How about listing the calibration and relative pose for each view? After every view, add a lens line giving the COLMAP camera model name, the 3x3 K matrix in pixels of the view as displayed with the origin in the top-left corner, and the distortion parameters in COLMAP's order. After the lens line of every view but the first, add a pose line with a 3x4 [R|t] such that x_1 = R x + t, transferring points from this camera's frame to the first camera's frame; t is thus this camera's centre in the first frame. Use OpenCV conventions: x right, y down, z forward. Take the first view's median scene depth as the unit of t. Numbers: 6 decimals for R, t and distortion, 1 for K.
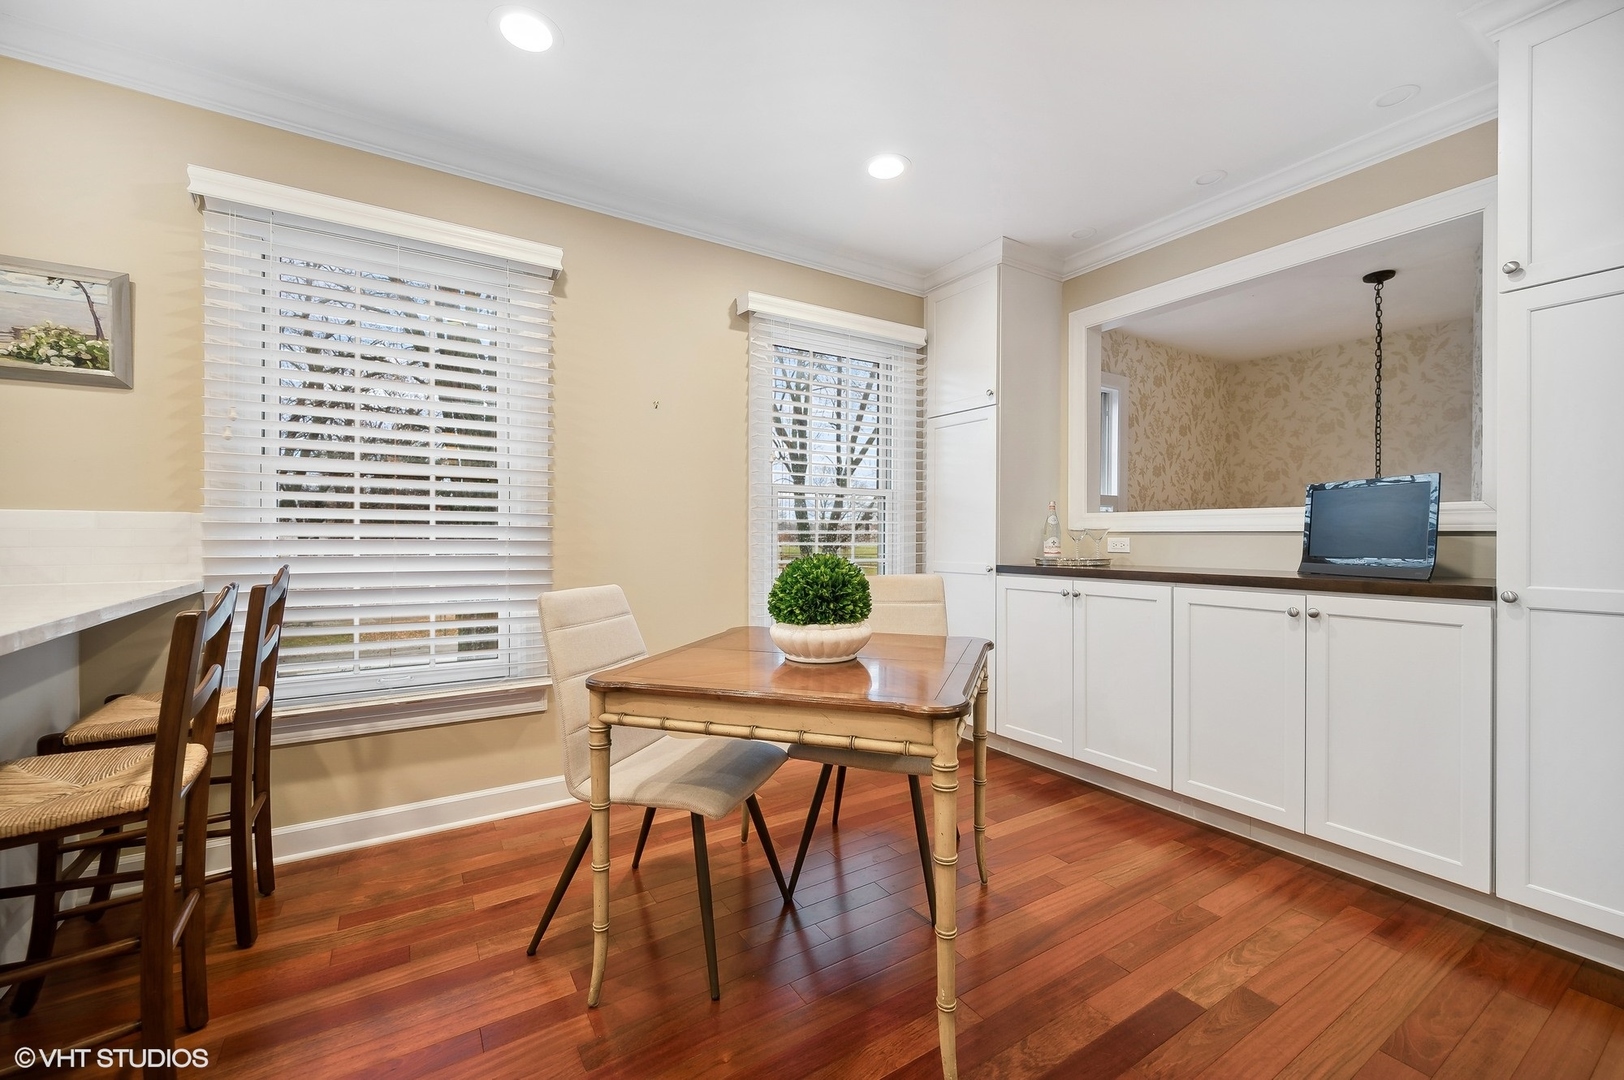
lens RADIAL K [[622.6, 0, 802.7], [0, 622.6, 543.5], [0, 0, 1]] dist [-0.007393, 0.000288]
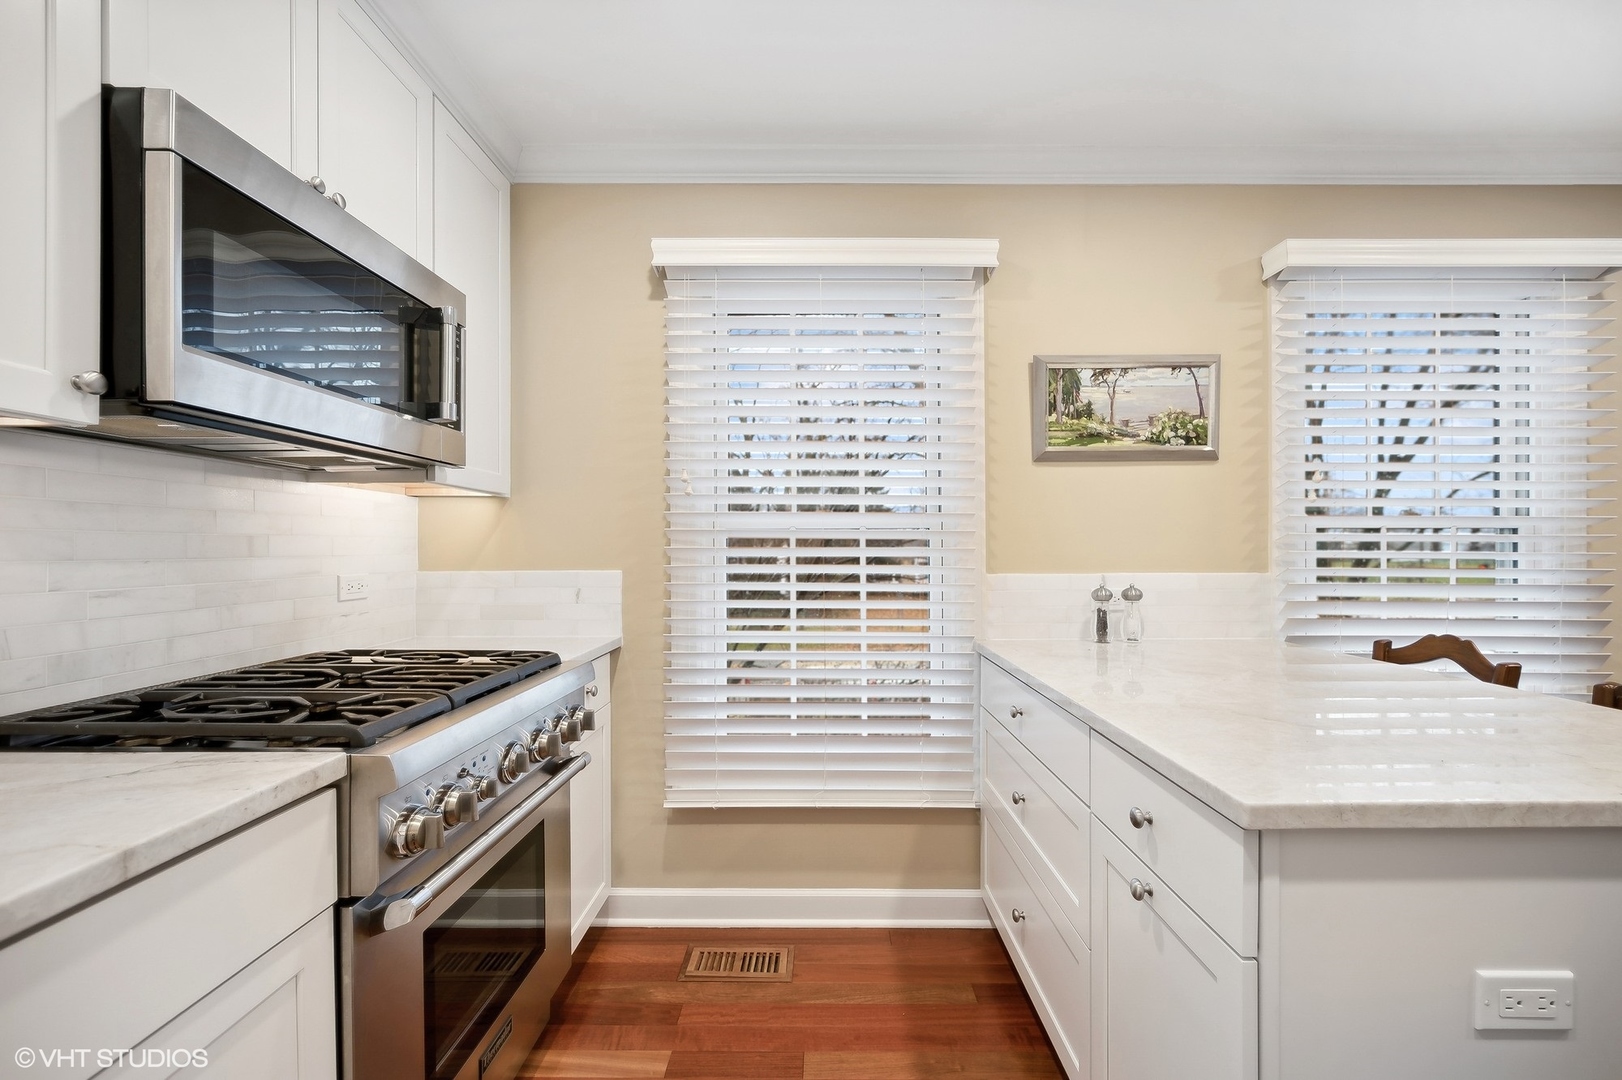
lens RADIAL K [[660.0, 0, 817.0], [0, 660.0, 549.8], [0, 0, 1]] dist [0.001677, 0.000106]
pose [[0.856010, 0.000502, -0.516960, -1.102146], [-0.003360, 0.999984, -0.004592, -0.087170], [0.516949, 0.005668, 0.855997, -0.354145]]
